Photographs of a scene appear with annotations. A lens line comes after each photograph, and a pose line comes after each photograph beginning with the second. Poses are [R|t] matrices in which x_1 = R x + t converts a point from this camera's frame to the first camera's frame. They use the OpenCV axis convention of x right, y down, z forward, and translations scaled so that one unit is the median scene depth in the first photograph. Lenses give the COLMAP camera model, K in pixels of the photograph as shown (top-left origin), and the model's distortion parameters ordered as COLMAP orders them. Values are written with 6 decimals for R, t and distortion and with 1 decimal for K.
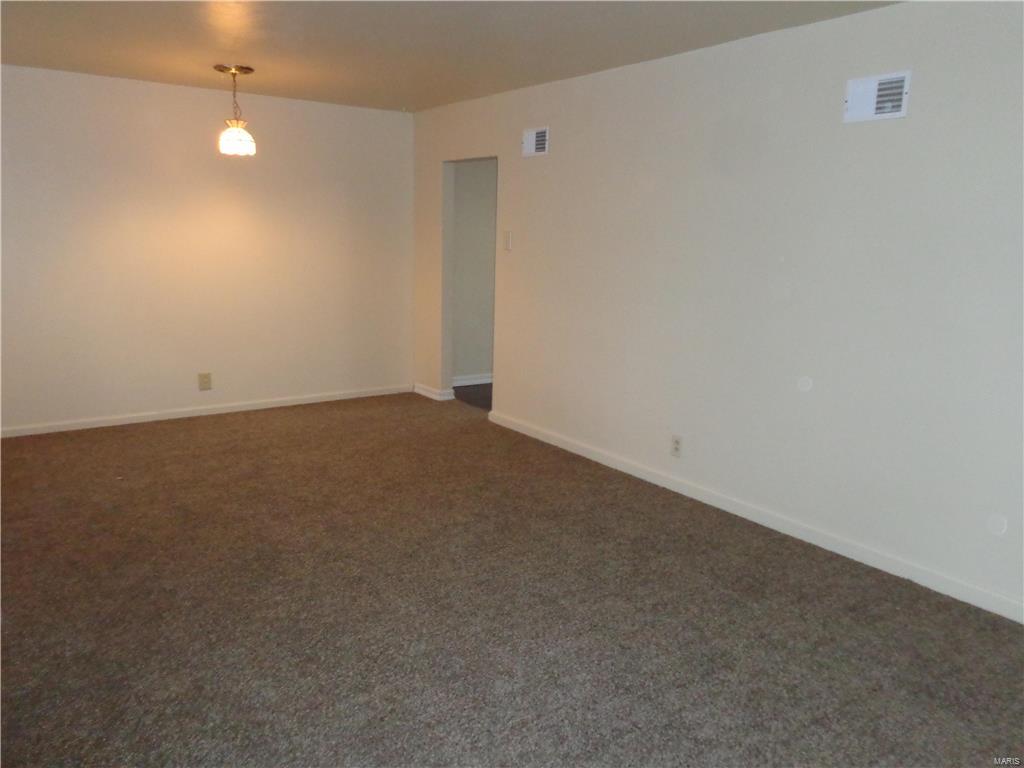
lens RADIAL K [[774.1, 0, 518.5], [0, 774.1, 381.6], [0, 0, 1]] dist [0.000257, 0.006757]
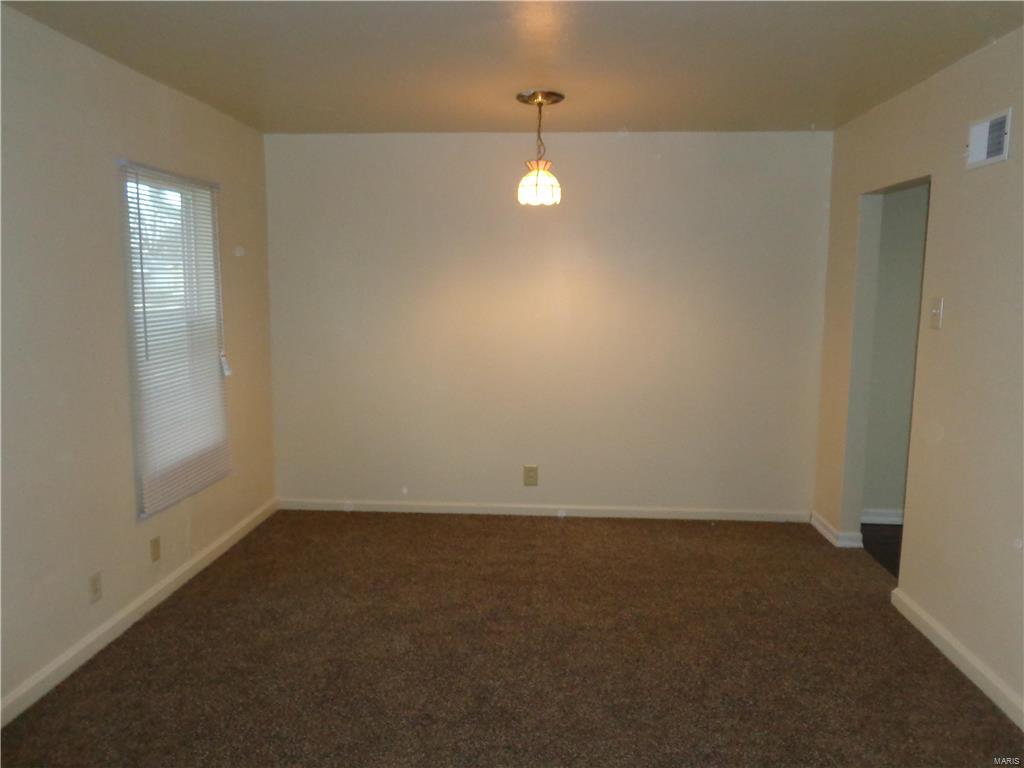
lens RADIAL K [[774.1, 0, 518.5], [0, 774.1, 381.6], [0, 0, 1]] dist [0.000257, 0.006757]
pose [[0.780356, 0.062415, -0.622212, 0.167110], [-0.111329, 0.992978, -0.040017, -0.108398], [0.615345, 0.100498, 0.781825, 0.527745]]
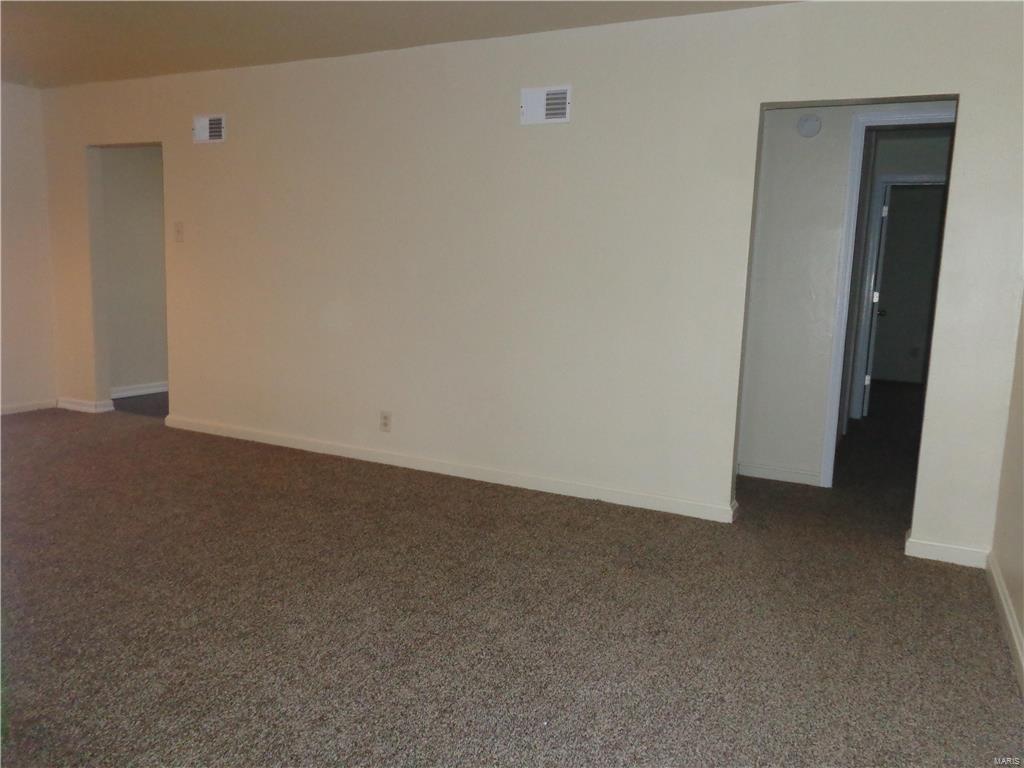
lens RADIAL K [[774.1, 0, 518.5], [0, 774.1, 381.6], [0, 0, 1]] dist [0.000257, 0.006757]
pose [[0.886054, -0.060697, 0.459592, -0.143118], [0.076333, 0.996962, -0.015497, 0.072178], [-0.457255, 0.048813, 0.887995, -0.032556]]
